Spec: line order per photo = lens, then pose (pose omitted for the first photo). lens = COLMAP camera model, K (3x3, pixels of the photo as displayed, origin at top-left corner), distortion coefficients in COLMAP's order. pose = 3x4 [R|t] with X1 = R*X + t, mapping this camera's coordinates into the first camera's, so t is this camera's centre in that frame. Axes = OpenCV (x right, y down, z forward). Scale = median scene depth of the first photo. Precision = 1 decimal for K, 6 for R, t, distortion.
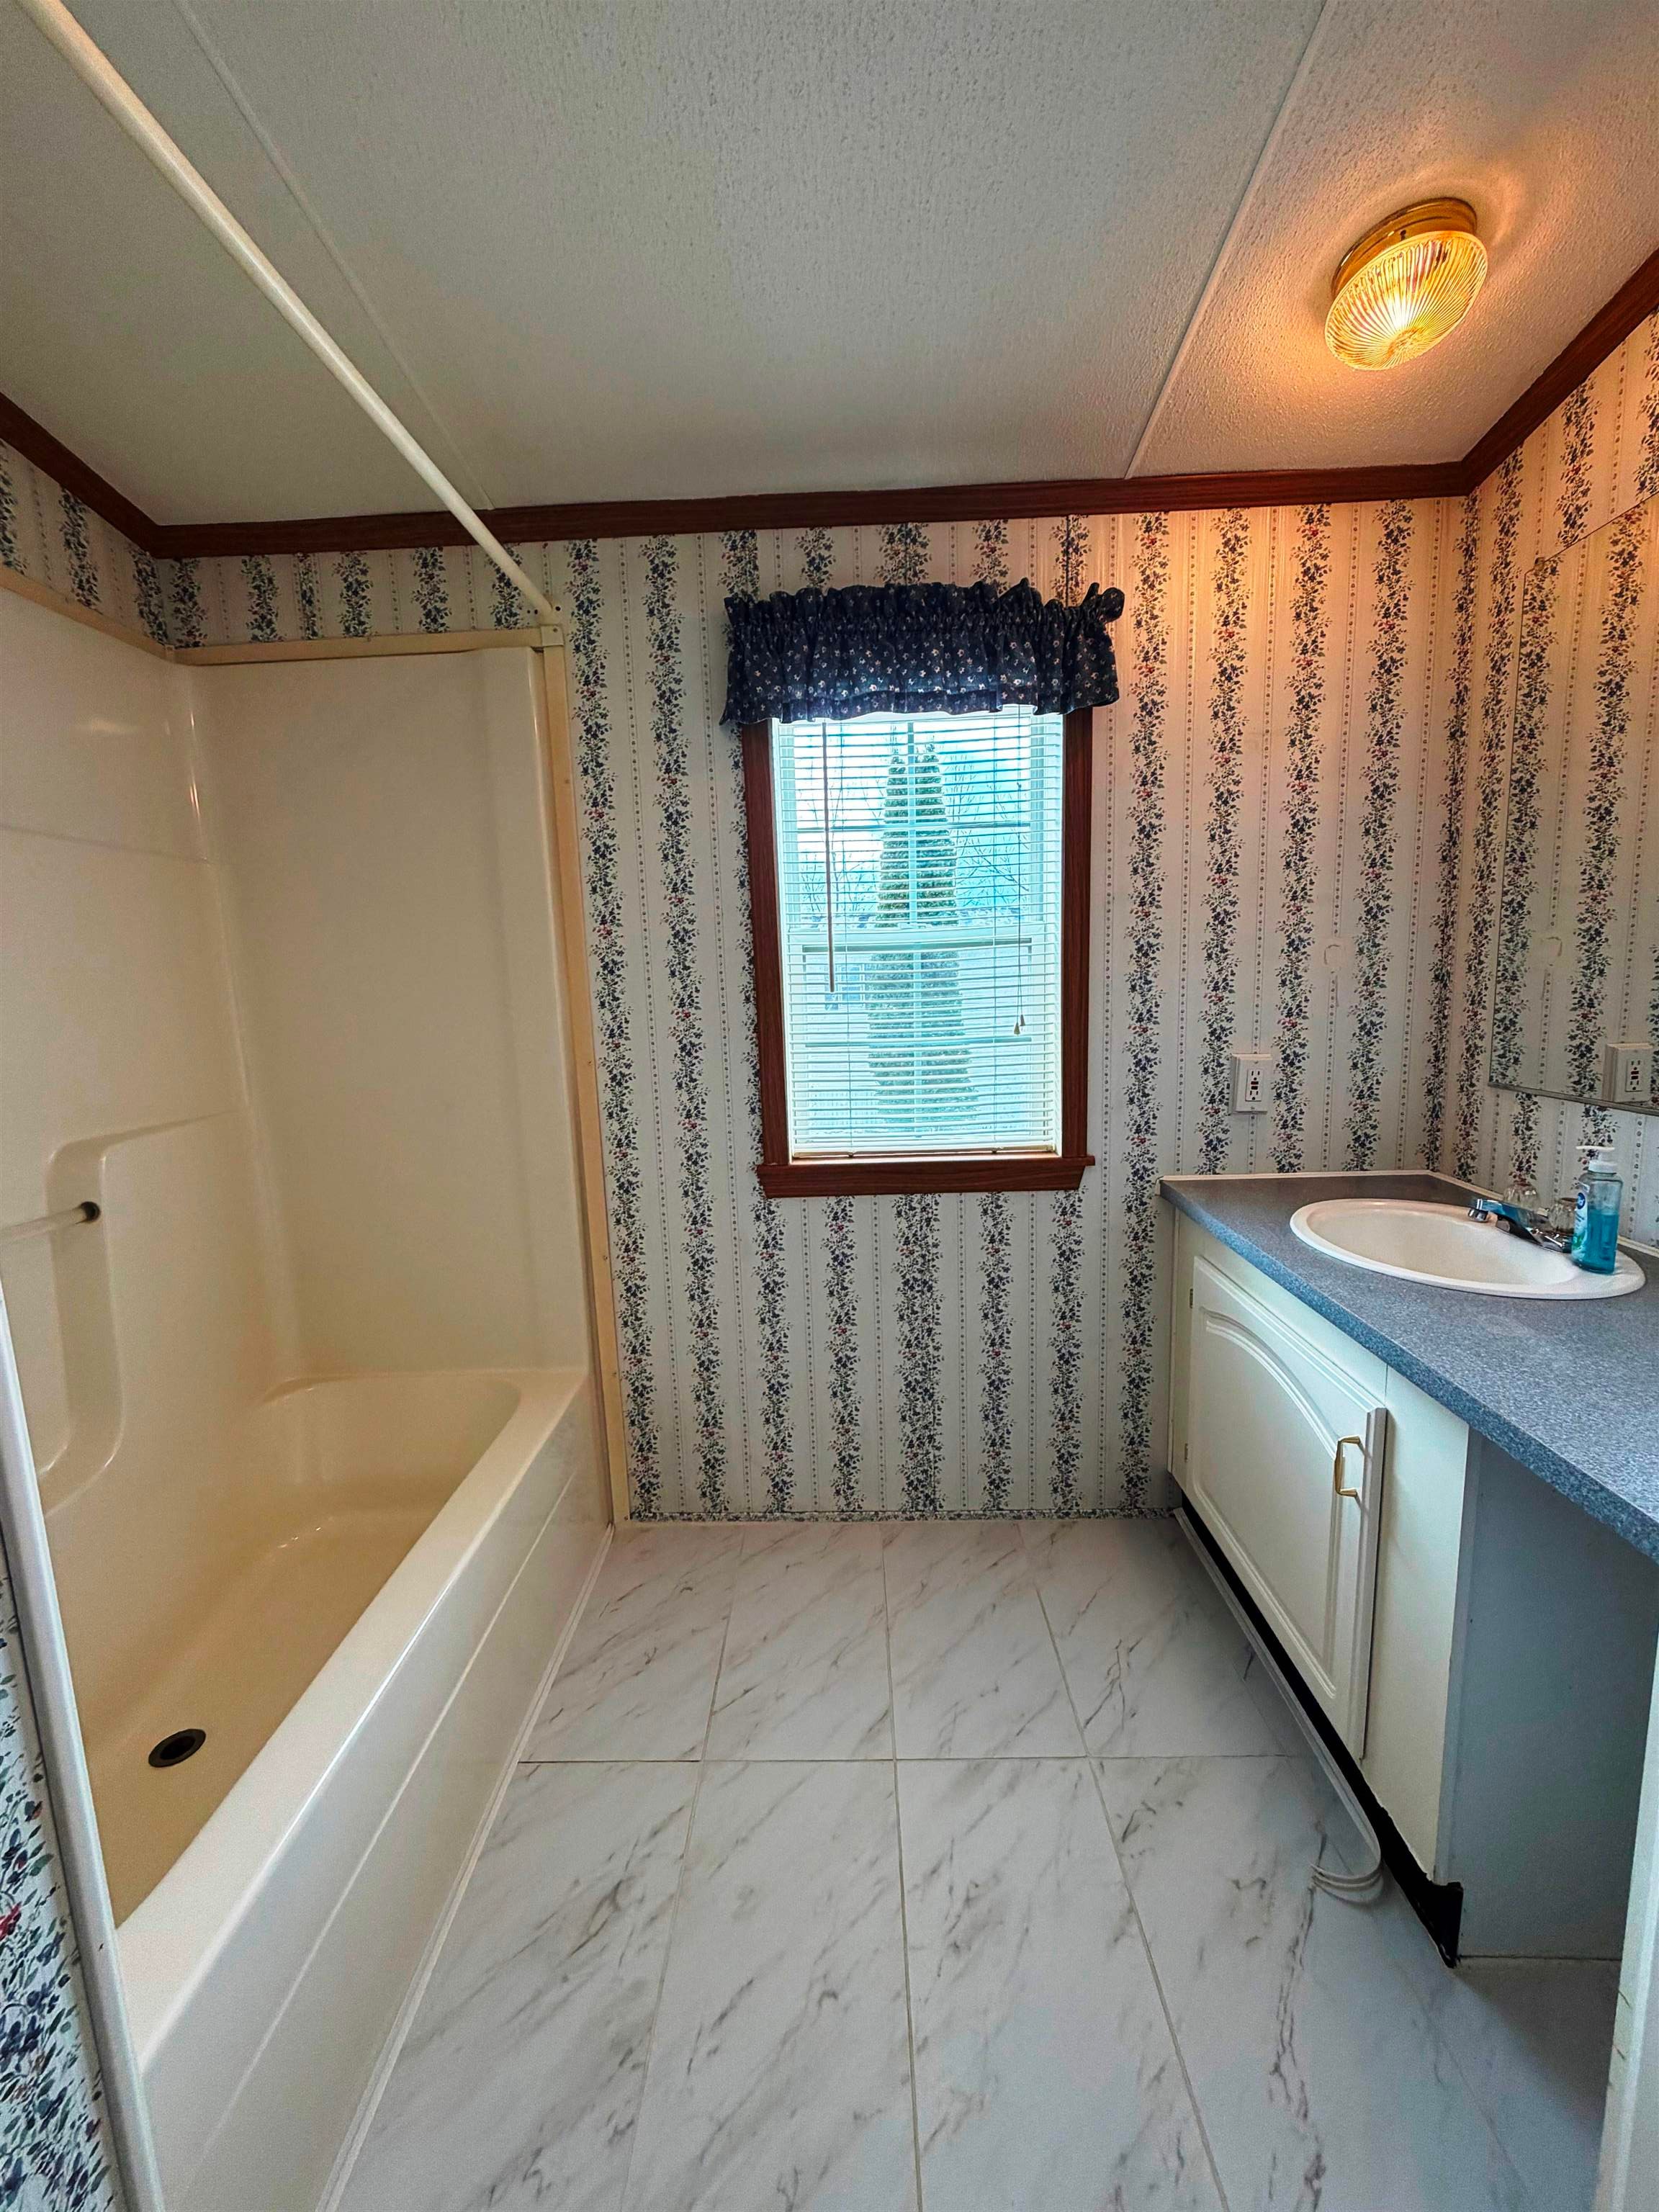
lens RADIAL K [[878.4, 0, 828.3], [0, 878.4, 1104.1], [0, 0, 1]] dist [0.000754, -0.000599]
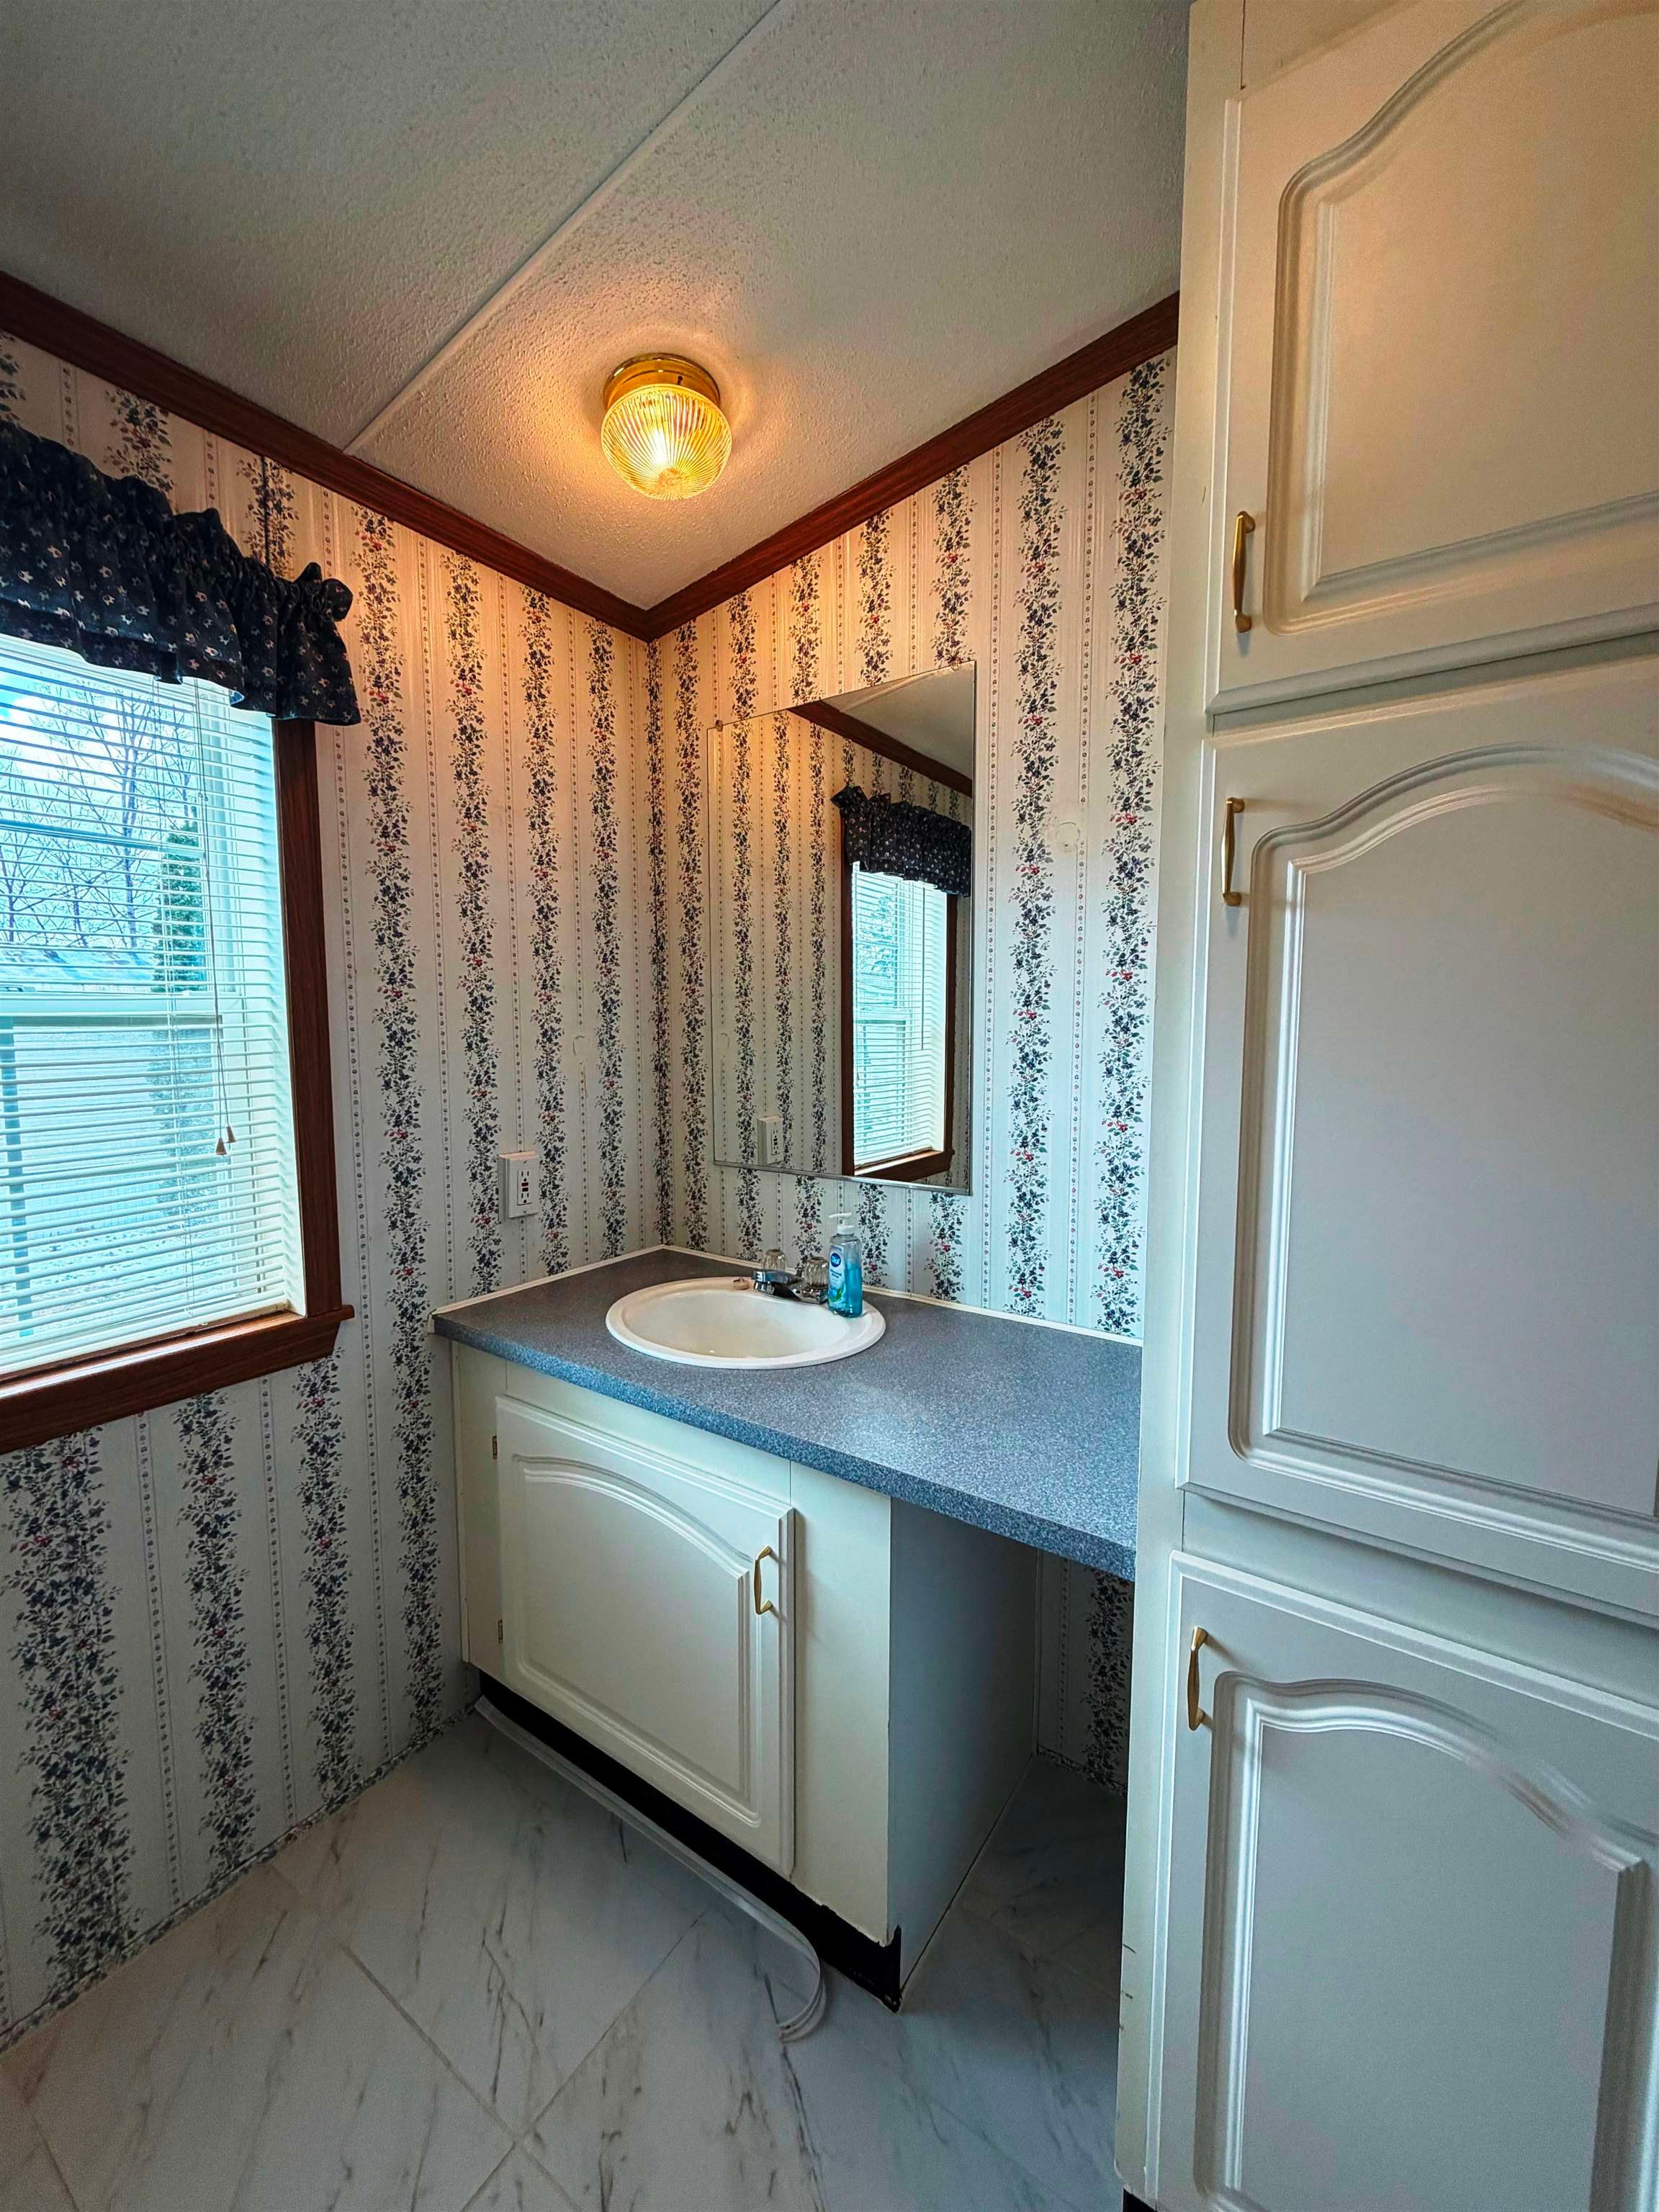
lens RADIAL K [[878.4, 0, 828.9], [0, 878.4, 1102.1], [0, 0, 1]] dist [0.000754, -0.000599]
pose [[0.538573, -0.044216, 0.841418, -0.115468], [0.104656, 0.994399, -0.014733, -0.066095], [-0.836054, 0.095994, 0.540184, 0.247924]]
